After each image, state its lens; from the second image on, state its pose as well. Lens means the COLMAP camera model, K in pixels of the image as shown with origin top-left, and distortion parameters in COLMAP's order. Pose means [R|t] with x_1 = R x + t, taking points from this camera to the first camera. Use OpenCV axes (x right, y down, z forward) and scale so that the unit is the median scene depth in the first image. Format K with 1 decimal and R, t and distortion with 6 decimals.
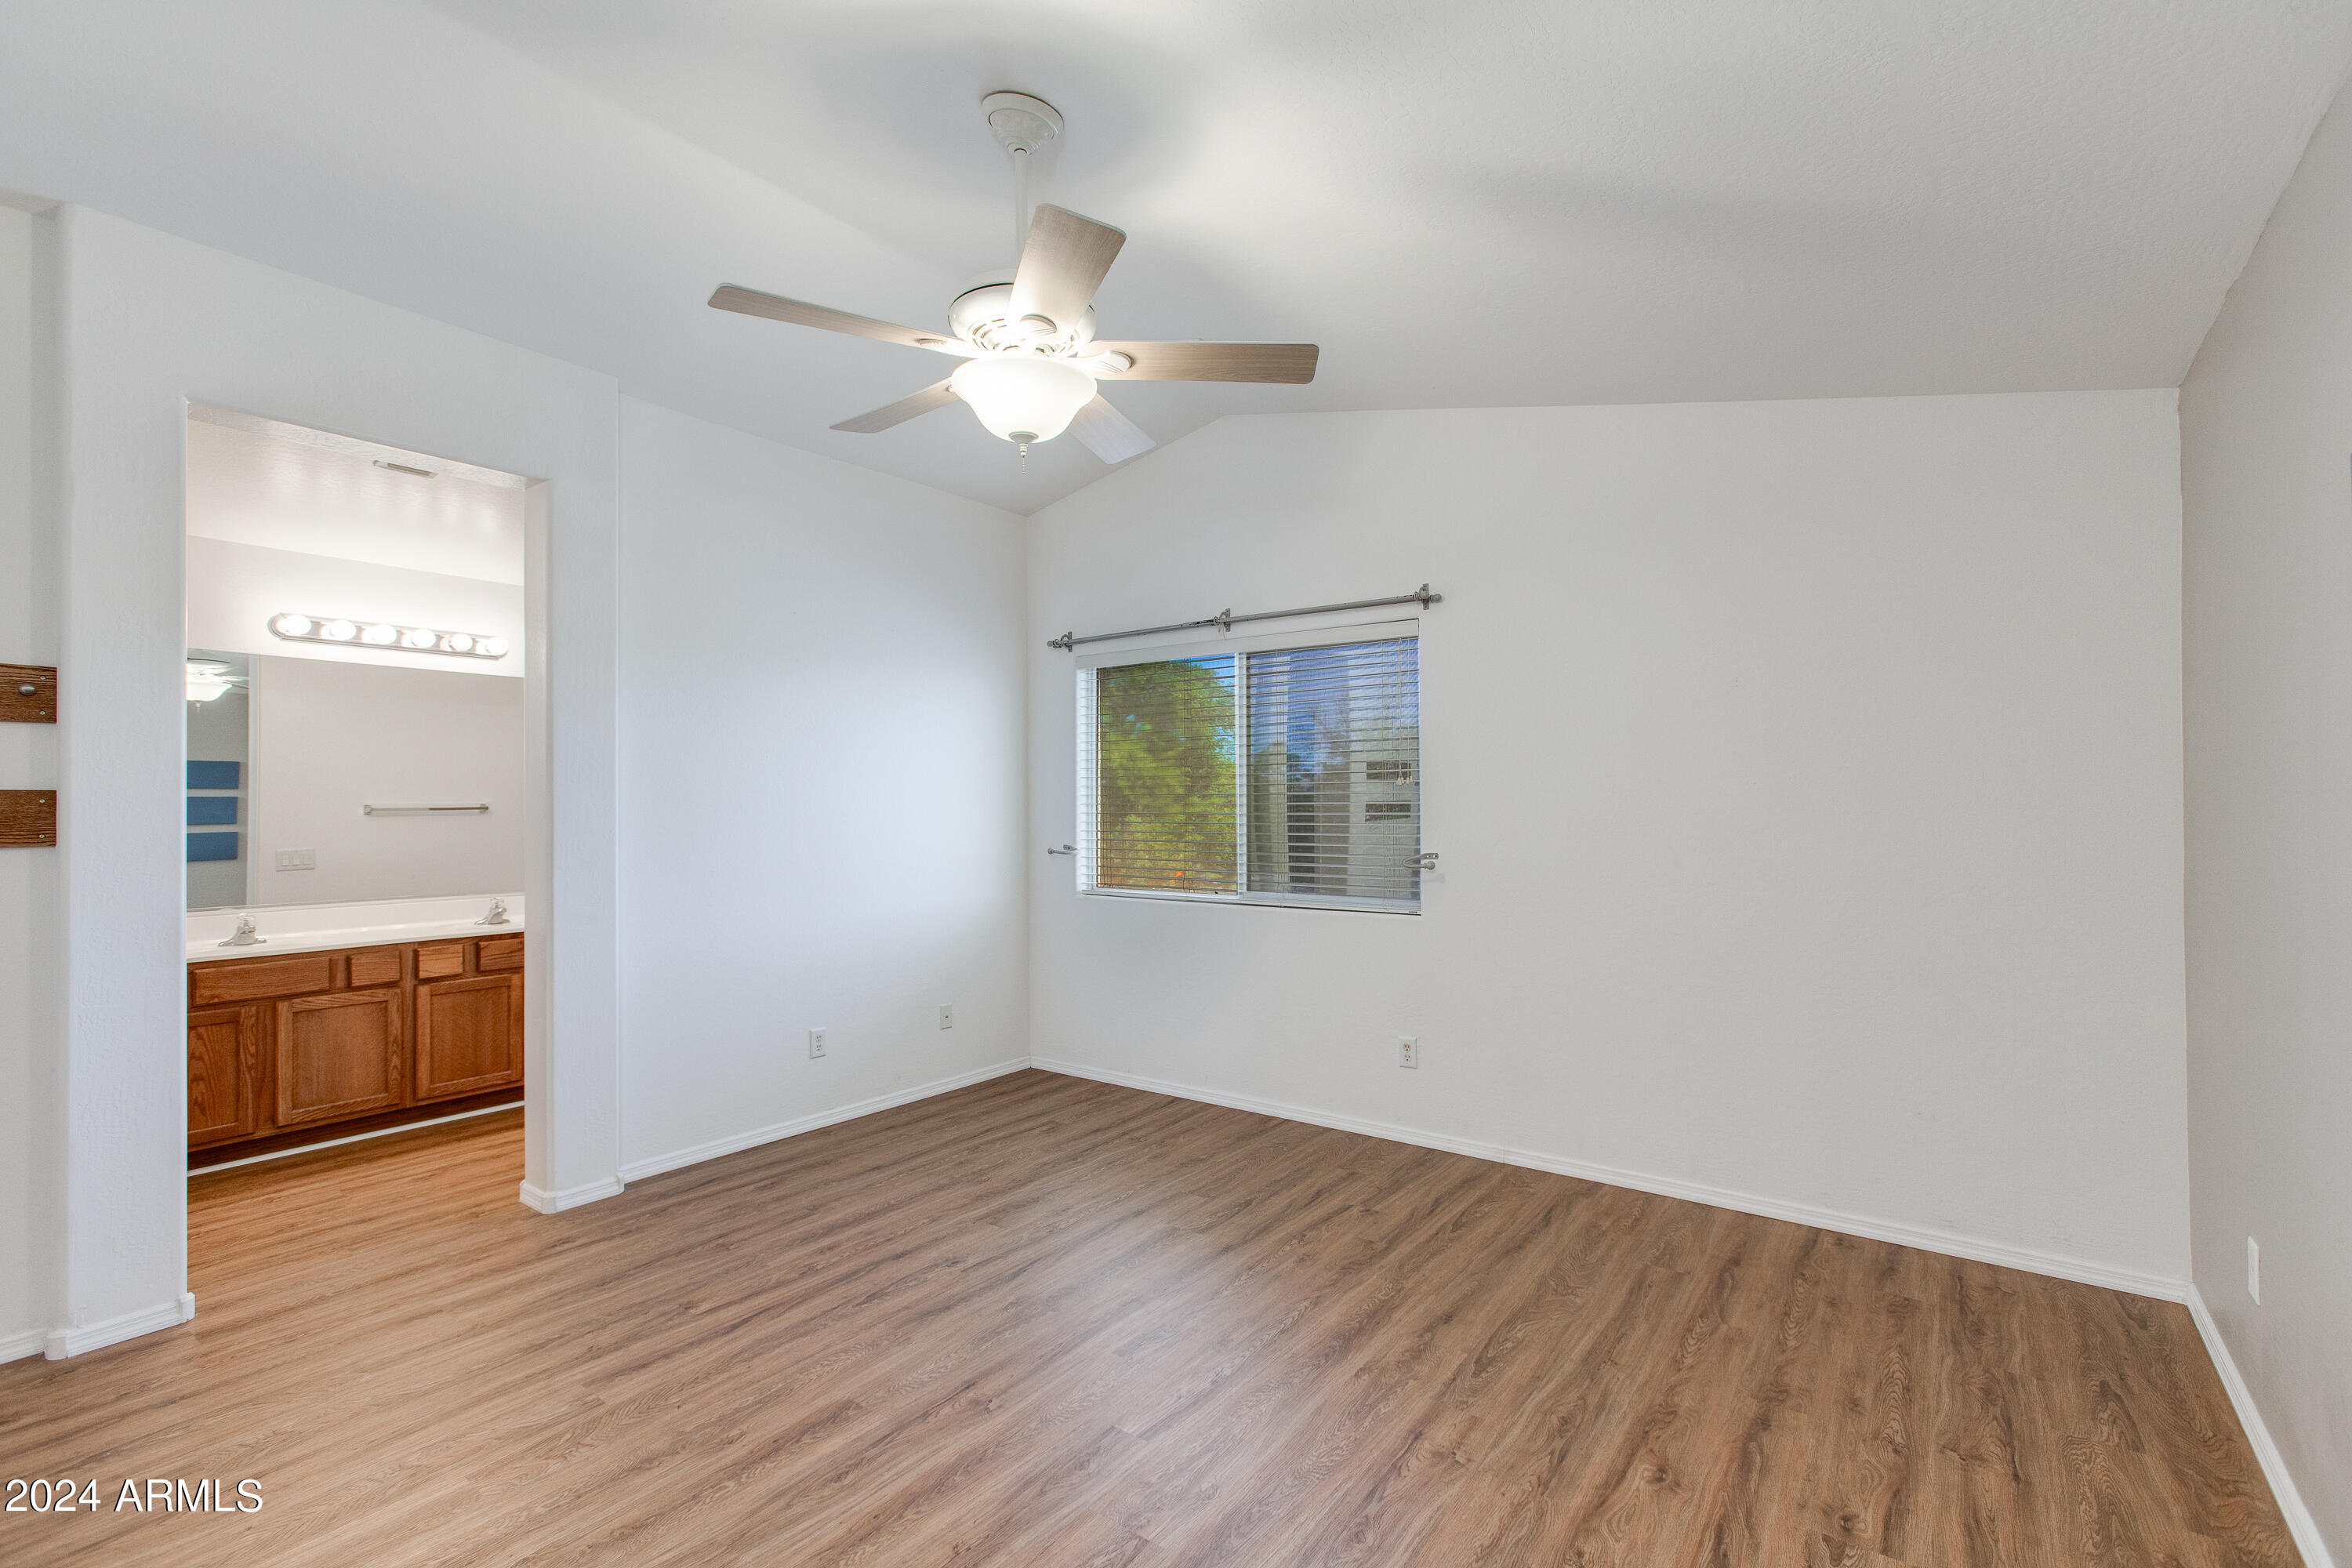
lens RADIAL K [[1044.1, 0, 1176.0], [0, 1044.1, 784.0], [0, 0, 1]] dist [0.000870, 0.000191]
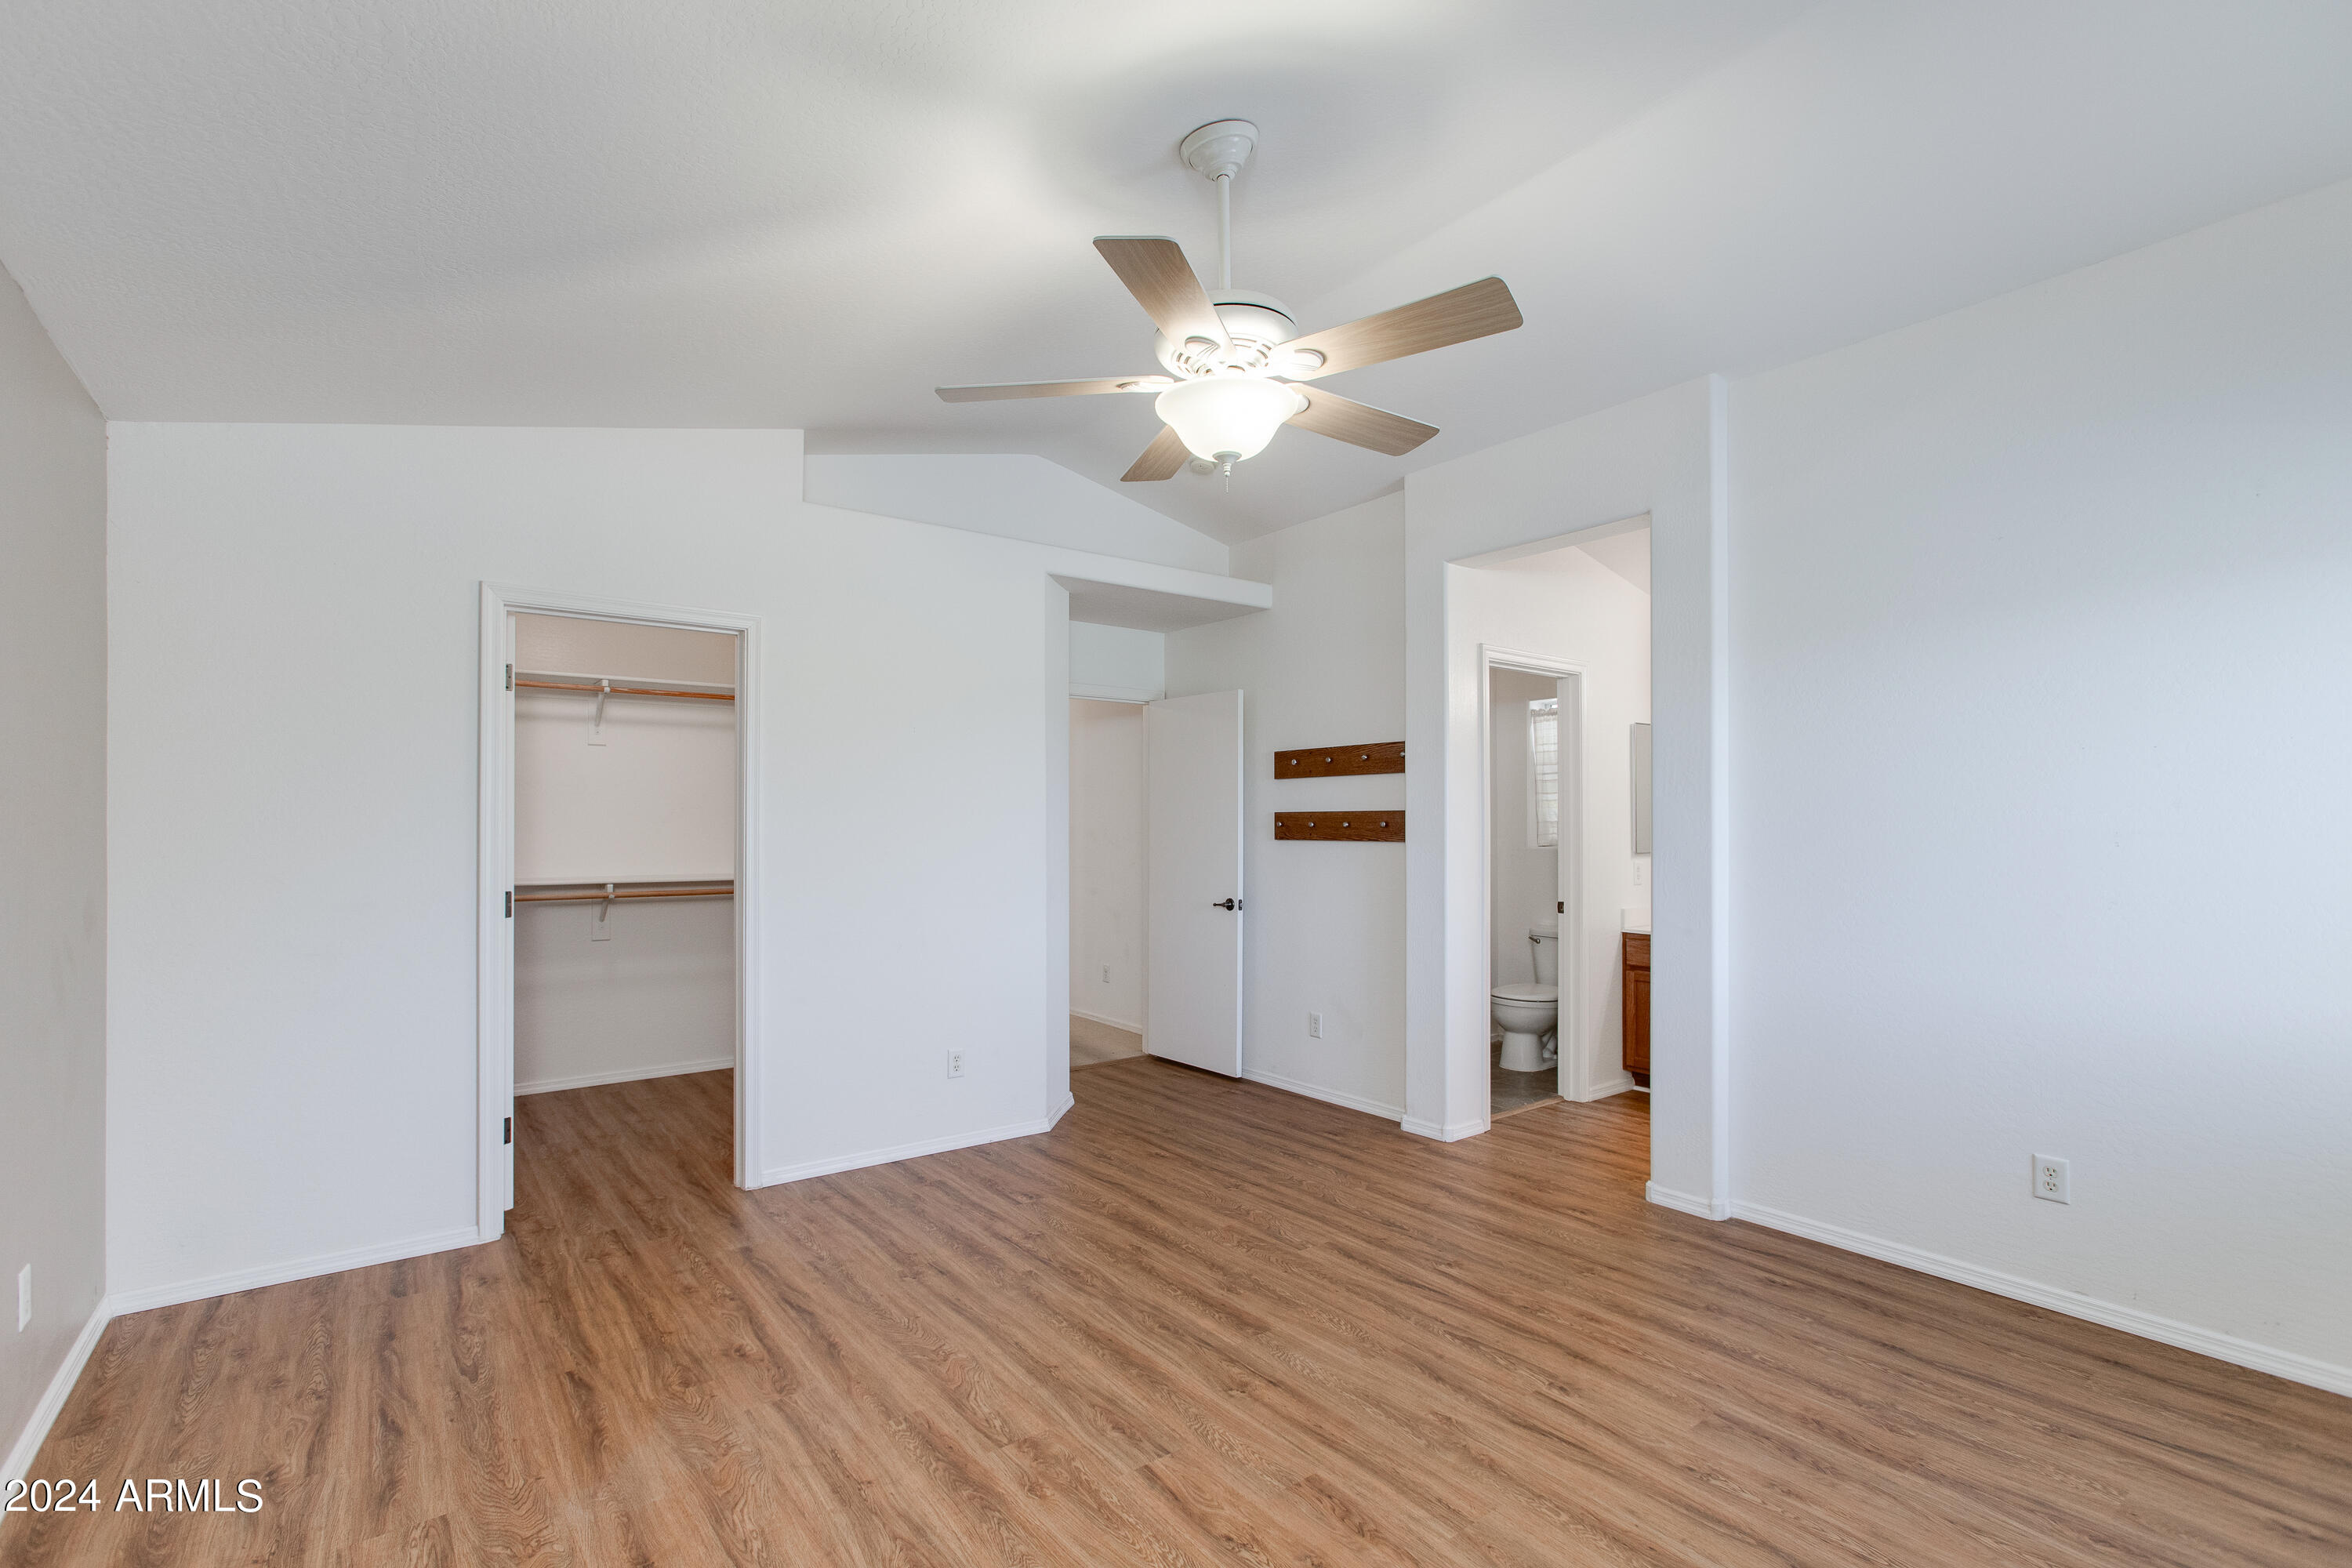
lens RADIAL K [[1092.5, 0, 1174.2], [0, 1092.5, 802.4], [0, 0, 1]] dist [0.002447, 0.000855]
pose [[-0.289345, -0.013708, -0.957127, 0.665774], [0.022937, 0.999511, -0.021249, 0.018747], [0.956950, -0.028102, -0.288889, 0.943719]]
